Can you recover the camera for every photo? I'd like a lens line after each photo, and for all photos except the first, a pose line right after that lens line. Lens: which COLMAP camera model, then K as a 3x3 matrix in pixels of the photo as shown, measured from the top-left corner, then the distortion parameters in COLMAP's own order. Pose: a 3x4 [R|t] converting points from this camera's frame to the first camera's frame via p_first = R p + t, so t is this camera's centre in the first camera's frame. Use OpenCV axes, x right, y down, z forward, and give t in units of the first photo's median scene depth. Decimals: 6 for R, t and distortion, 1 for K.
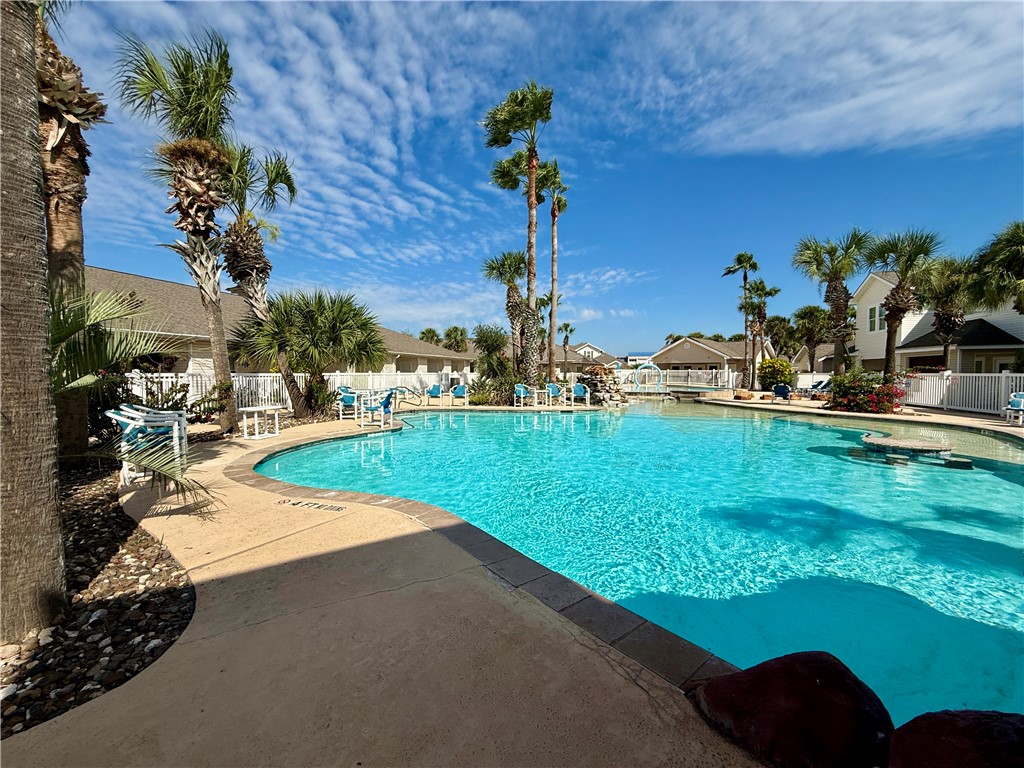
lens RADIAL K [[410.9, 0, 511.0], [0, 410.9, 384.0], [0, 0, 1]] dist [0.000557, -0.000486]
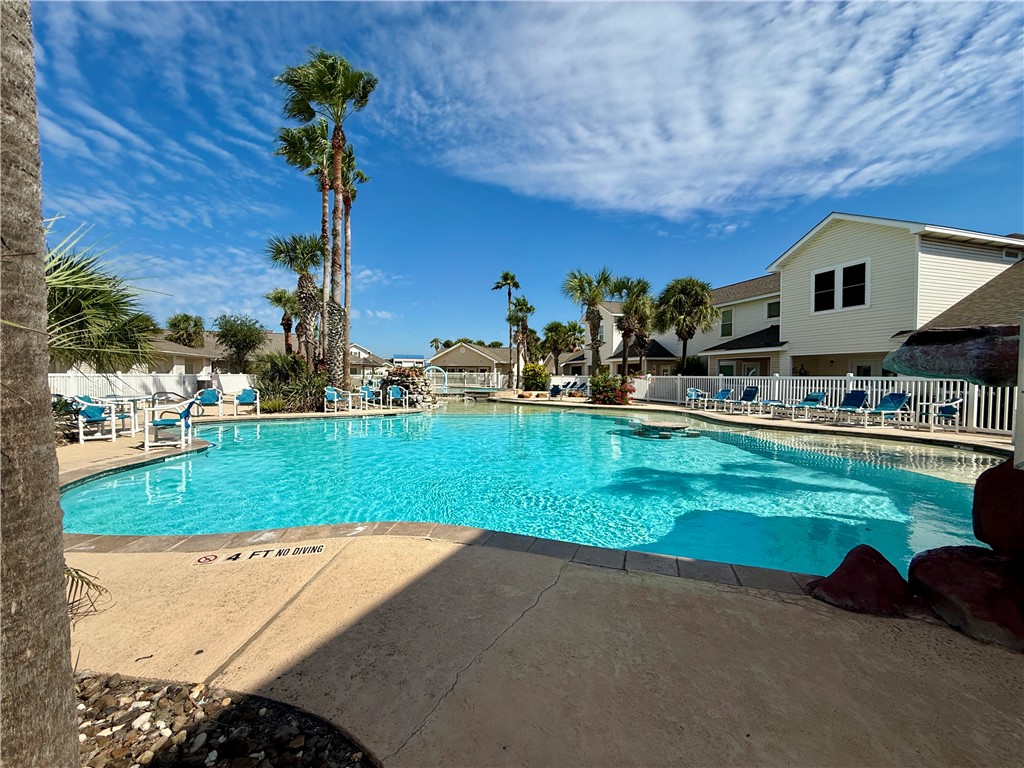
lens RADIAL K [[410.9, 0, 511.0], [0, 410.9, 384.0], [0, 0, 1]] dist [0.000557, -0.000486]
pose [[0.840693, -0.008543, 0.541444, -0.120017], [0.011386, 0.999933, -0.001902, 0.000111], [-0.541392, 0.007764, 0.840735, 0.035040]]
